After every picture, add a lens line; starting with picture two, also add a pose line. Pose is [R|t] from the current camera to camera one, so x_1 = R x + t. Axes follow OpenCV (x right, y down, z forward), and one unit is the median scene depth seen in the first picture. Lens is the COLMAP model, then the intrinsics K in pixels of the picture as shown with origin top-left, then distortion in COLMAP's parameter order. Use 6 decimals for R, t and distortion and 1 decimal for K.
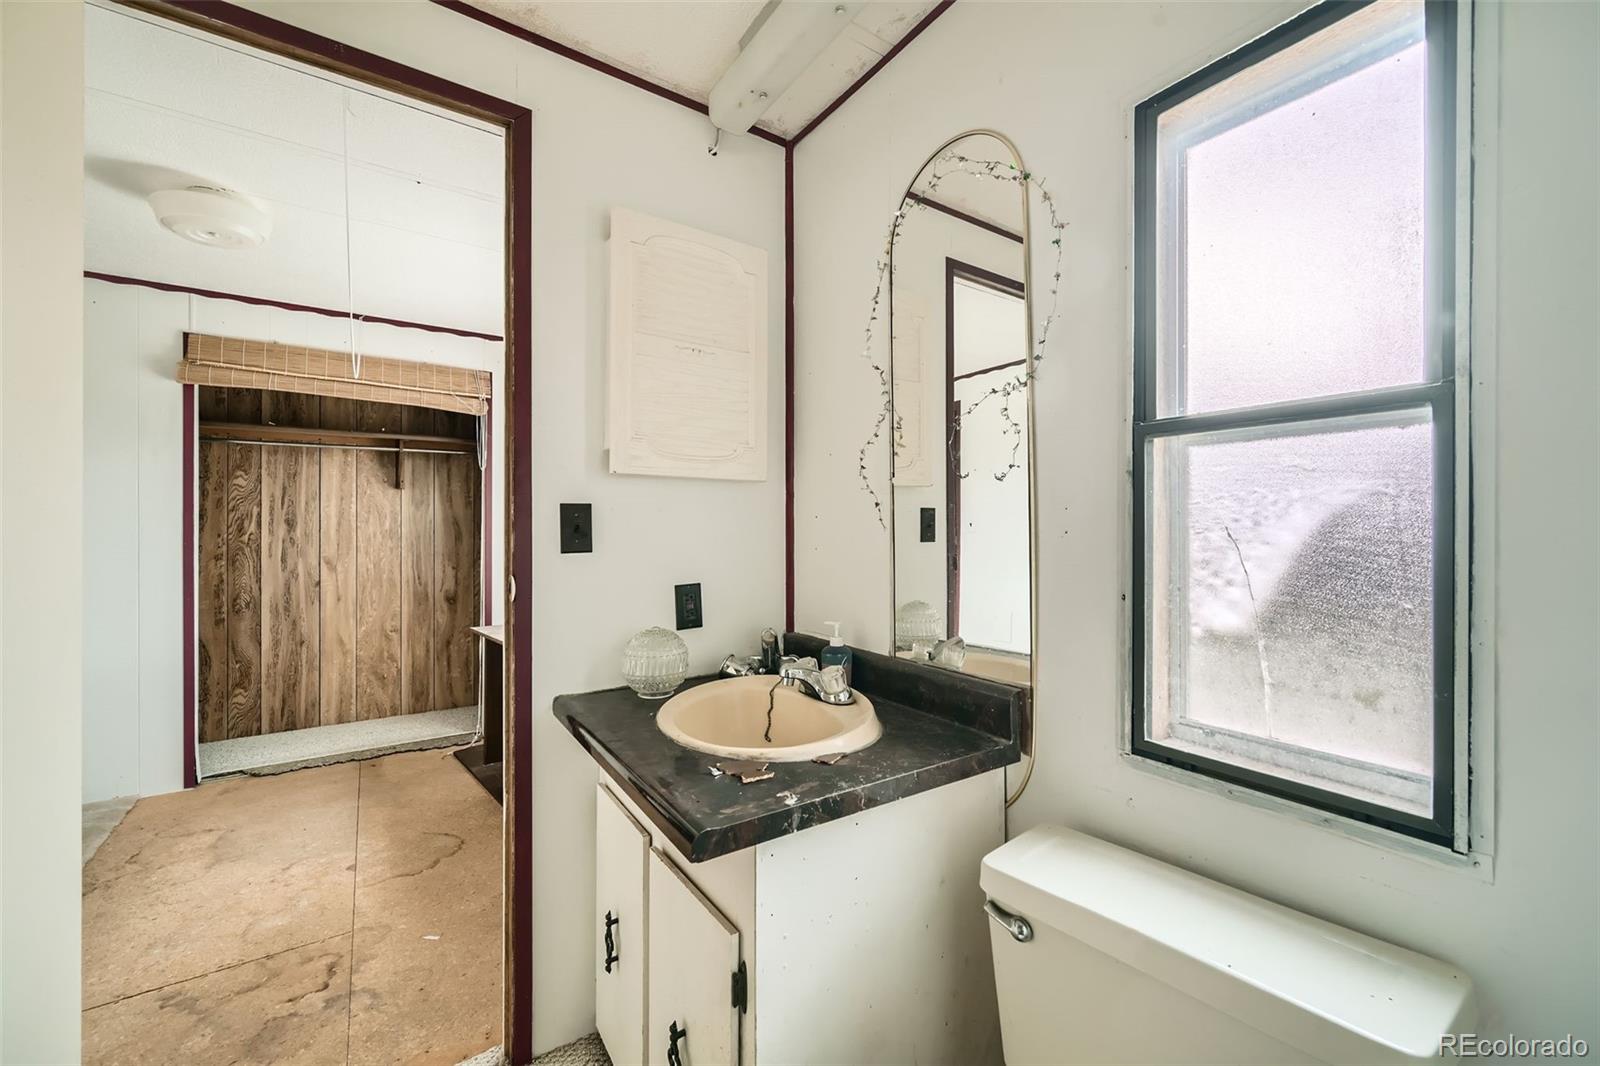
lens RADIAL K [[626.4, 0, 816.8], [0, 626.4, 527.6], [0, 0, 1]] dist [-0.001741, 0.000347]
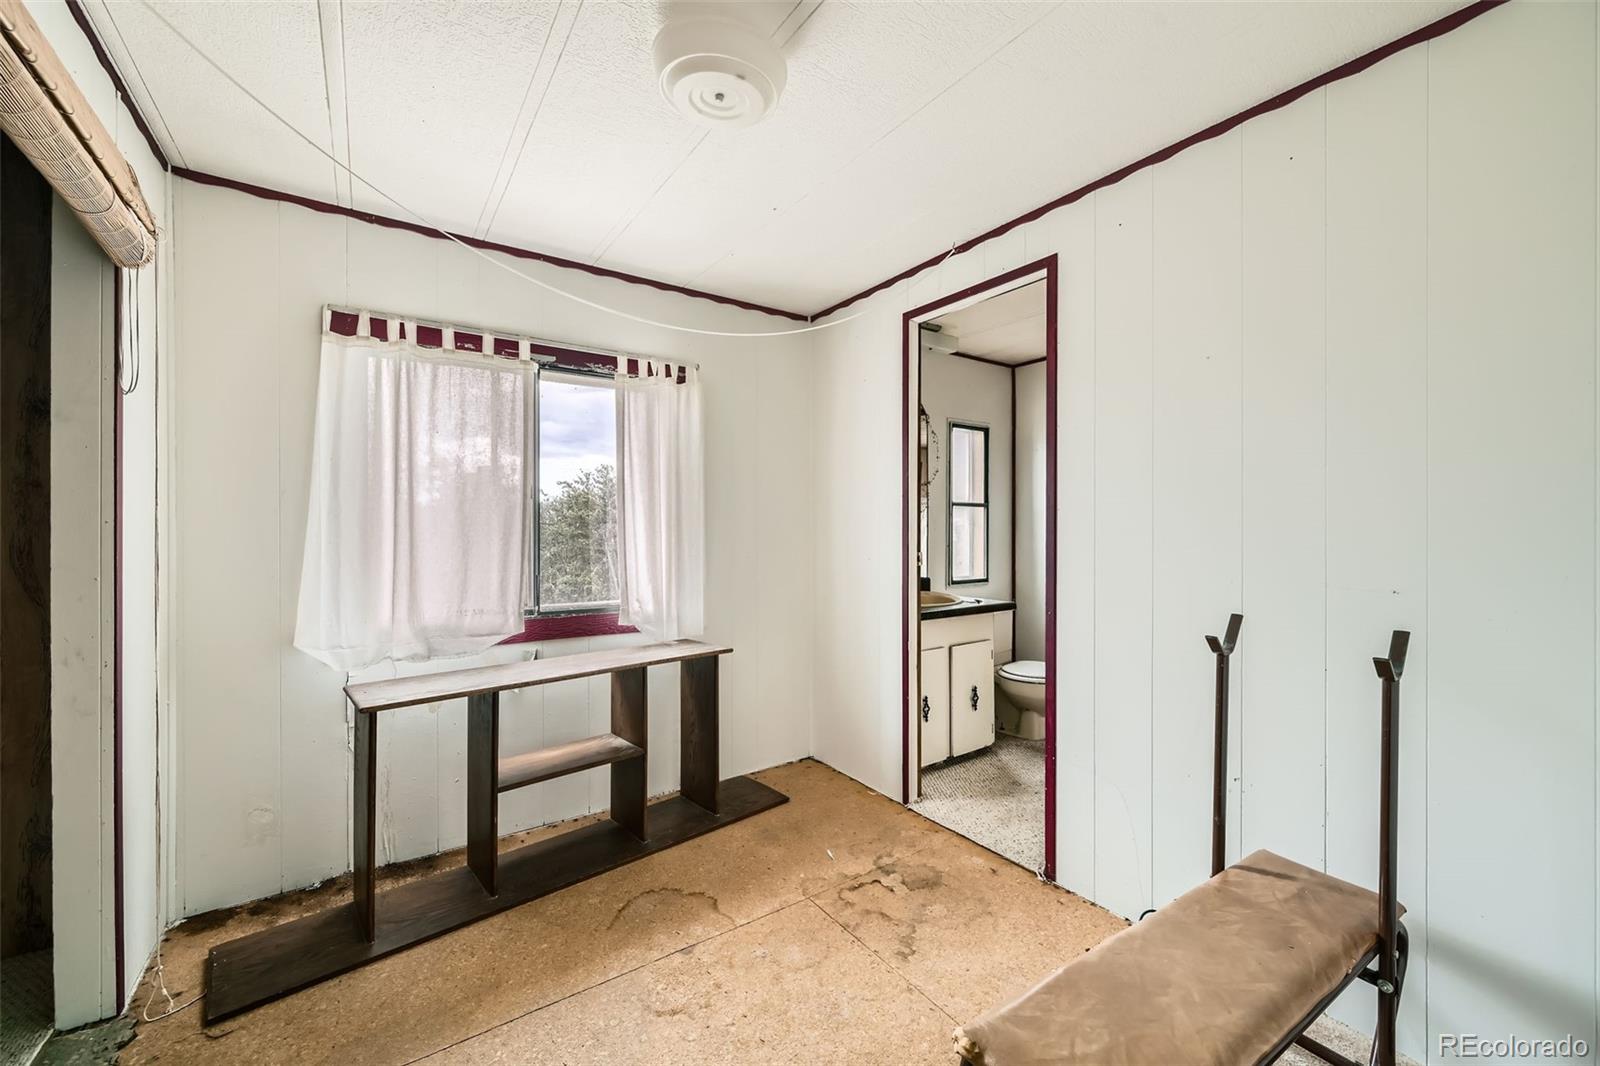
lens RADIAL K [[626.4, 0, 804.1], [0, 626.4, 532.1], [0, 0, 1]] dist [-0.001741, 0.000347]
pose [[0.004037, -0.005697, 0.999976, -0.906665], [-0.000417, 0.999984, 0.005698, 0.000977], [-0.999992, -0.000440, 0.004034, 0.497854]]
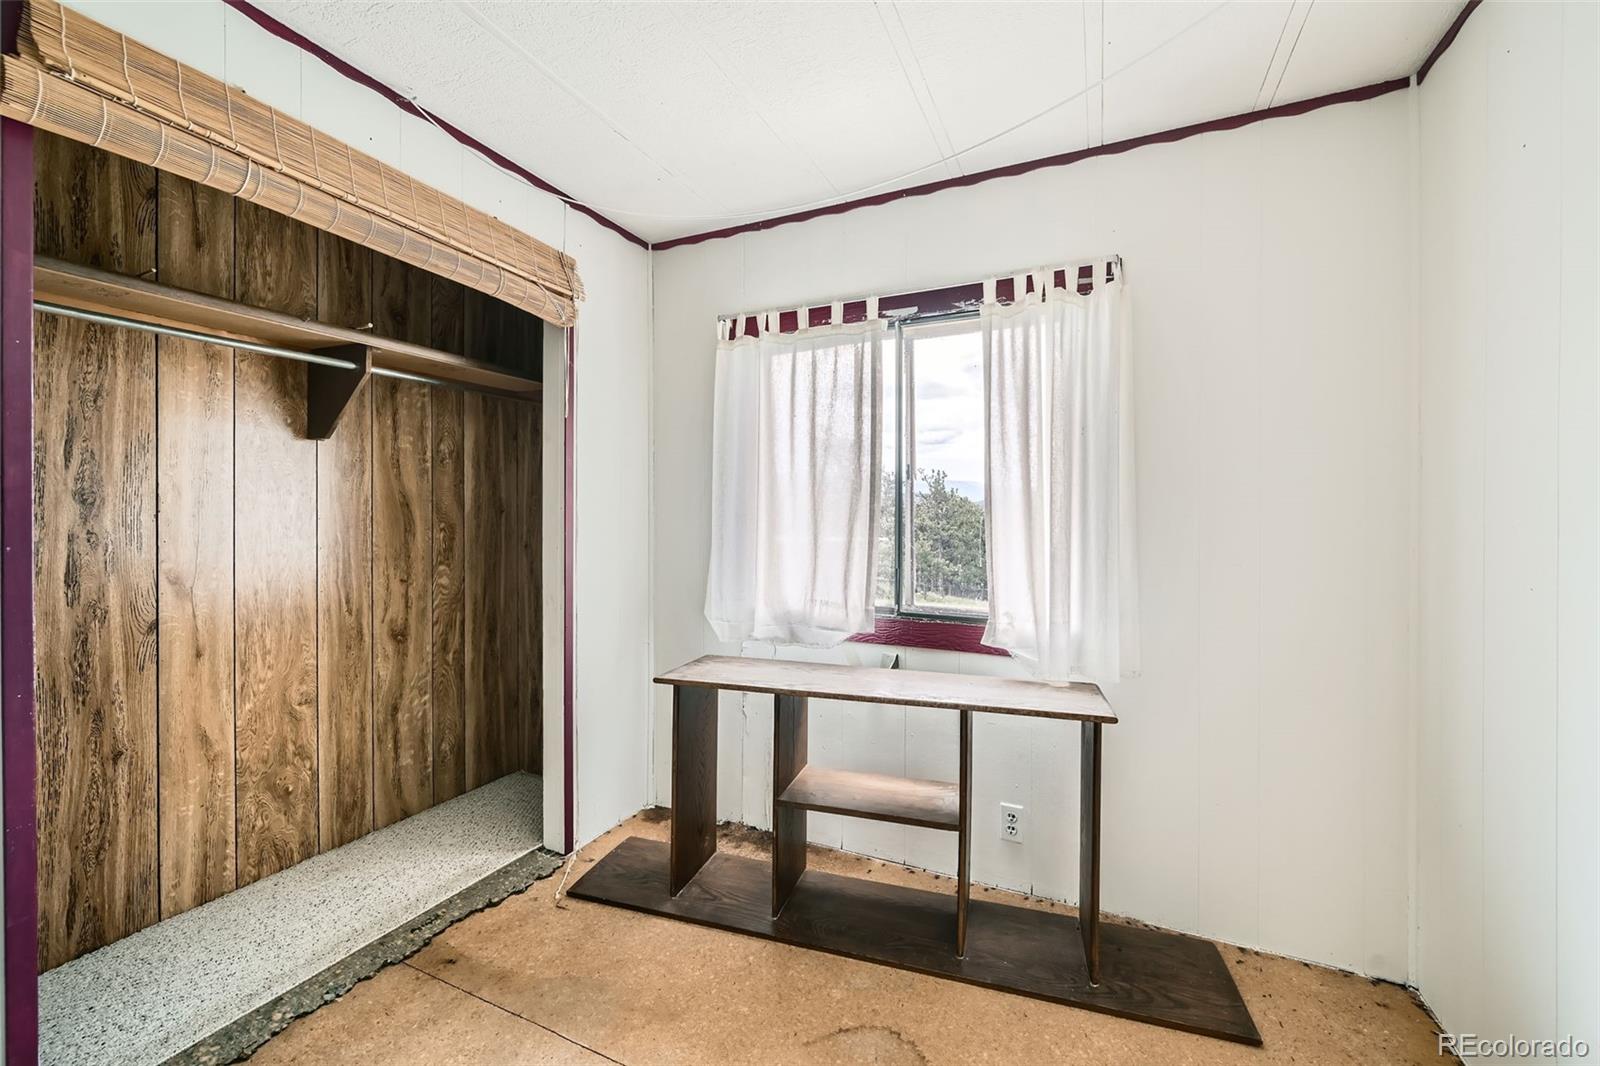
lens RADIAL K [[626.4, 0, 801.1], [0, 626.4, 521.2], [0, 0, 1]] dist [-0.001741, 0.000347]
pose [[0.866627, -0.001020, 0.498956, -0.599803], [-0.003025, 0.999969, 0.007298, 0.003682], [-0.498948, -0.007834, 0.866596, 0.334390]]
